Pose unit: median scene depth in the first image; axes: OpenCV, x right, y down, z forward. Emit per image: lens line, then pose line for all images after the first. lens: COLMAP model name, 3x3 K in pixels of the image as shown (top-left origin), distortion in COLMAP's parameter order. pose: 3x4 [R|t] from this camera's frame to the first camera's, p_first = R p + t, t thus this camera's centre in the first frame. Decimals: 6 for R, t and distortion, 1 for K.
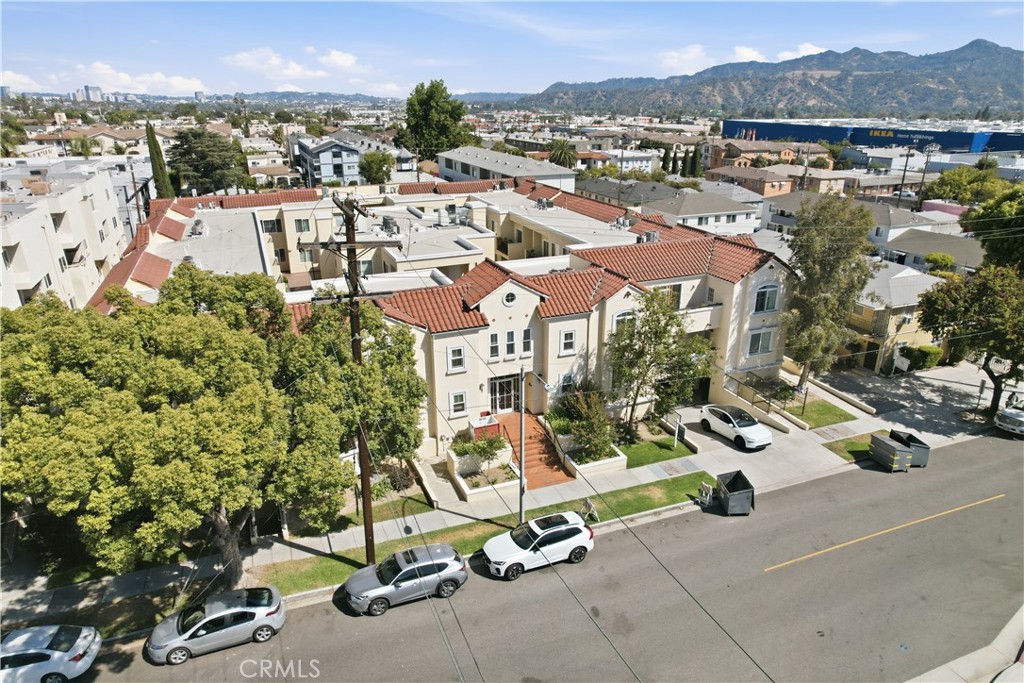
lens RADIAL K [[655.0, 0, 514.8], [0, 655.0, 344.6], [0, 0, 1]] dist [-0.076677, 0.066322]
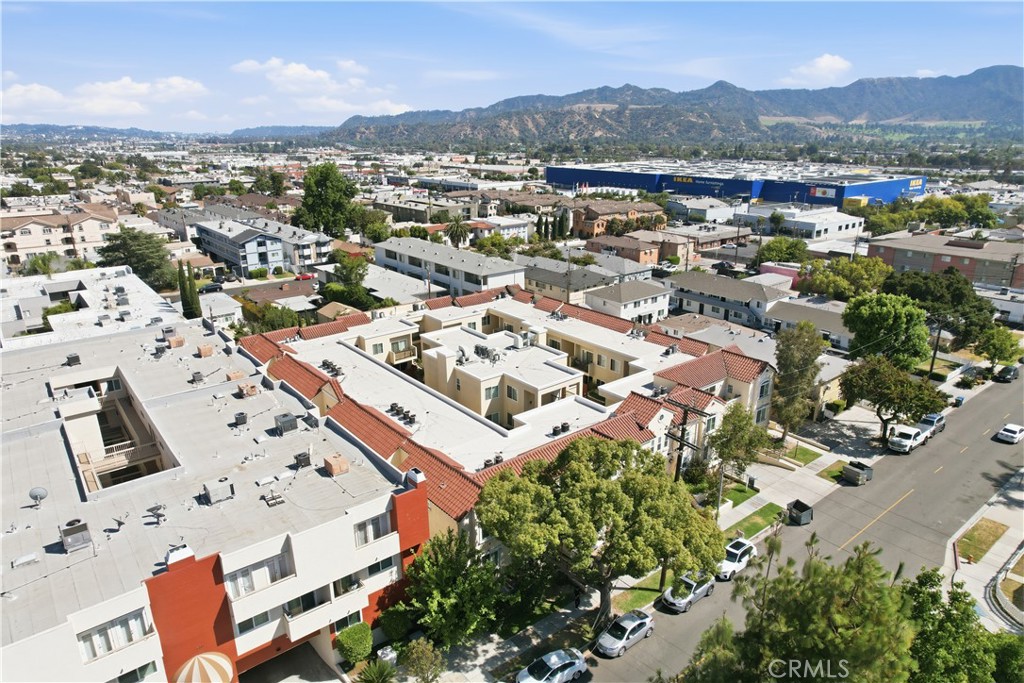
lens RADIAL K [[655.0, 0, 516.1], [0, 655.0, 343.9], [0, 0, 1]] dist [-0.076677, 0.066322]
pose [[0.956823, -0.093116, 0.275351, -0.701506], [0.105127, 0.994031, -0.029156, -0.217747], [-0.270993, 0.056845, 0.960901, -0.441350]]
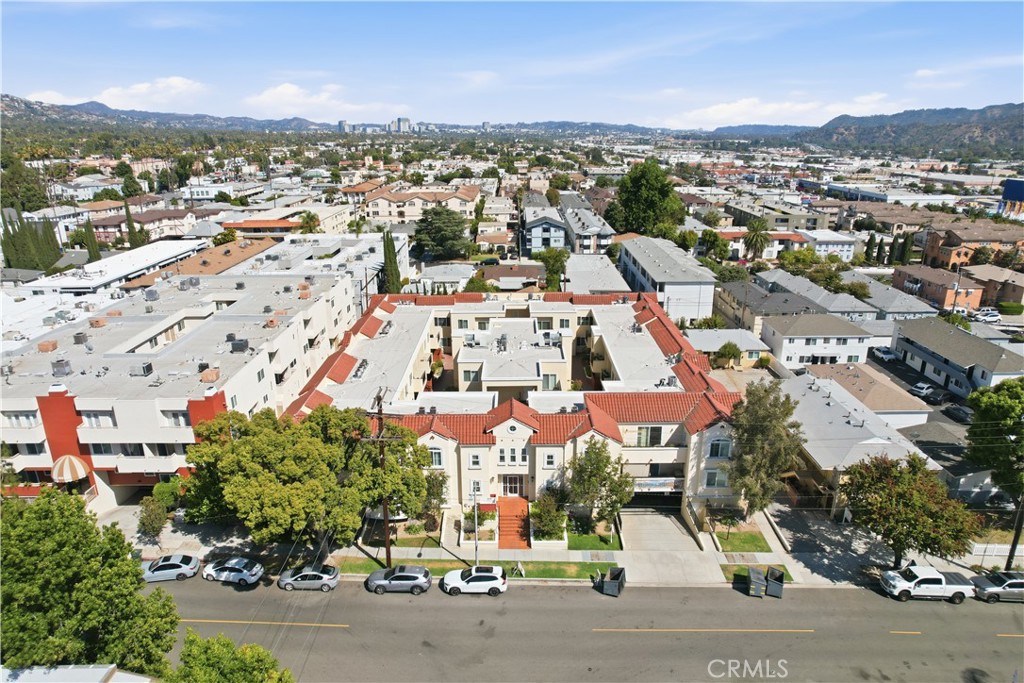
lens RADIAL K [[655.0, 0, 514.9], [0, 655.0, 341.5], [0, 0, 1]] dist [-0.076677, 0.066322]
pose [[0.925029, 0.116900, -0.361462, 0.491065], [-0.133451, 0.990831, -0.021076, -0.222085], [0.355684, 0.067734, 0.932148, -0.462109]]
